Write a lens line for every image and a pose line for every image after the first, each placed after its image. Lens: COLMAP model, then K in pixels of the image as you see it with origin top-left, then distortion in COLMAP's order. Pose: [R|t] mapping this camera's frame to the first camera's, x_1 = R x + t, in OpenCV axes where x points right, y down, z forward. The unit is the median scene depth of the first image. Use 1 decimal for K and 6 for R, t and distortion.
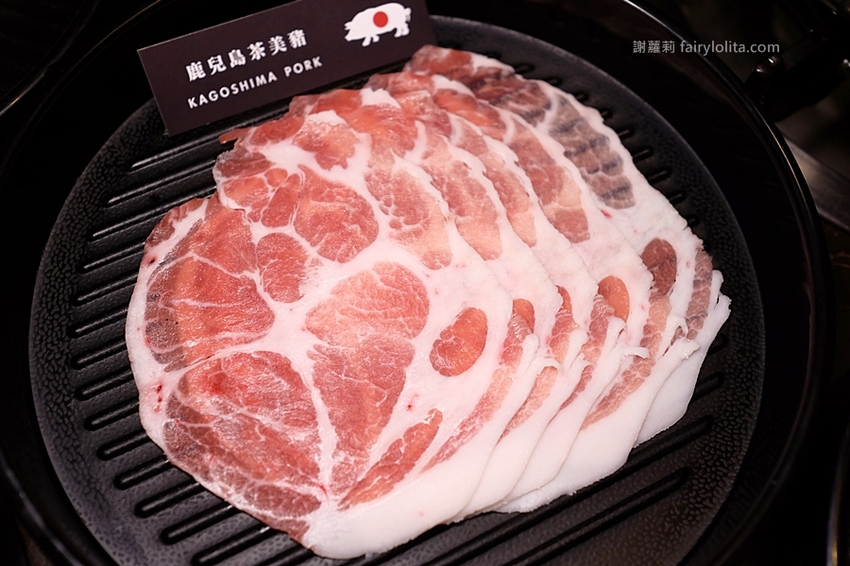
lens RADIAL K [[863.1, 0, 423.9], [0, 863.1, 282.7], [0, 0, 1]] dist [-0.020391, 0.000000]
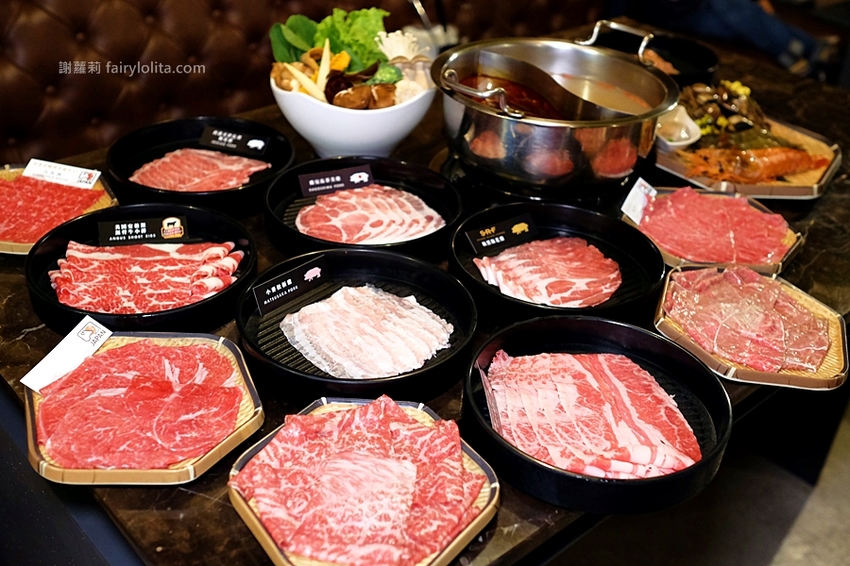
lens RADIAL K [[863.1, 0, 425.6], [0, 863.1, 282.5], [0, 0, 1]] dist [-0.020391, 0.000000]
pose [[0.999602, 0.010465, 0.026211, 0.155684], [0.004213, 0.862989, -0.505205, 2.199513], [-0.027907, 0.505114, 0.862601, -2.228973]]
